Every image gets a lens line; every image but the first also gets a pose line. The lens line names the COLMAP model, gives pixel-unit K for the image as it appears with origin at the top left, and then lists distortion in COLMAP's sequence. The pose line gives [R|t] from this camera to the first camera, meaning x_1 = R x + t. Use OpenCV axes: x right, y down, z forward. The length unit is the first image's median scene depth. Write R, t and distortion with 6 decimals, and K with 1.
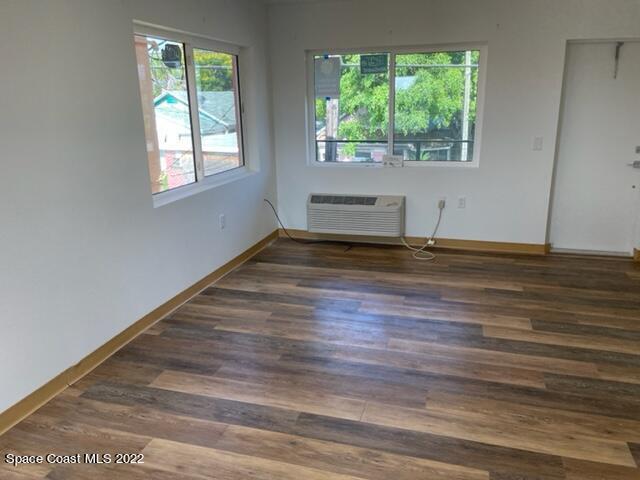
lens RADIAL K [[485.2, 0, 325.6], [0, 485.2, 230.3], [0, 0, 1]] dist [0.086161, -0.115212]
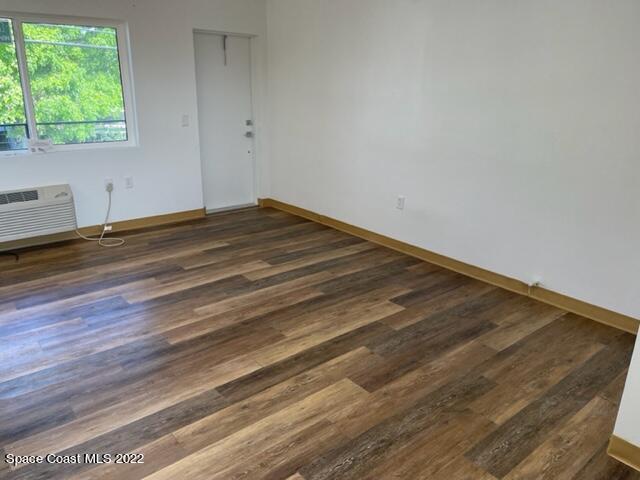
lens RADIAL K [[485.2, 0, 314.0], [0, 485.2, 237.7], [0, 0, 1]] dist [0.086161, -0.115212]
pose [[0.565591, -0.227200, 0.792772, -0.427533], [0.191072, 0.971246, 0.142031, -0.021957], [-0.802246, 0.071145, 0.592739, 0.139408]]
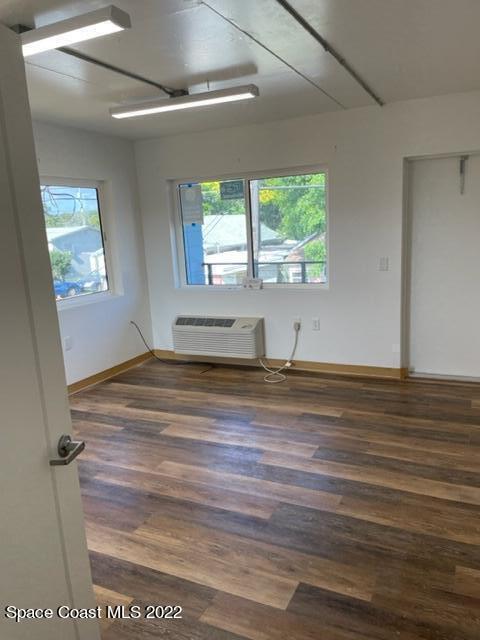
lens RADIAL K [[485.2, 0, 244.2], [0, 485.2, 322.8], [0, 0, 1]] dist [0.086161, -0.115212]
pose [[0.985803, -0.003075, -0.167880, 0.388594], [-0.005923, 0.998573, -0.053071, -0.009711], [0.167804, 0.053312, 0.984378, 0.013105]]
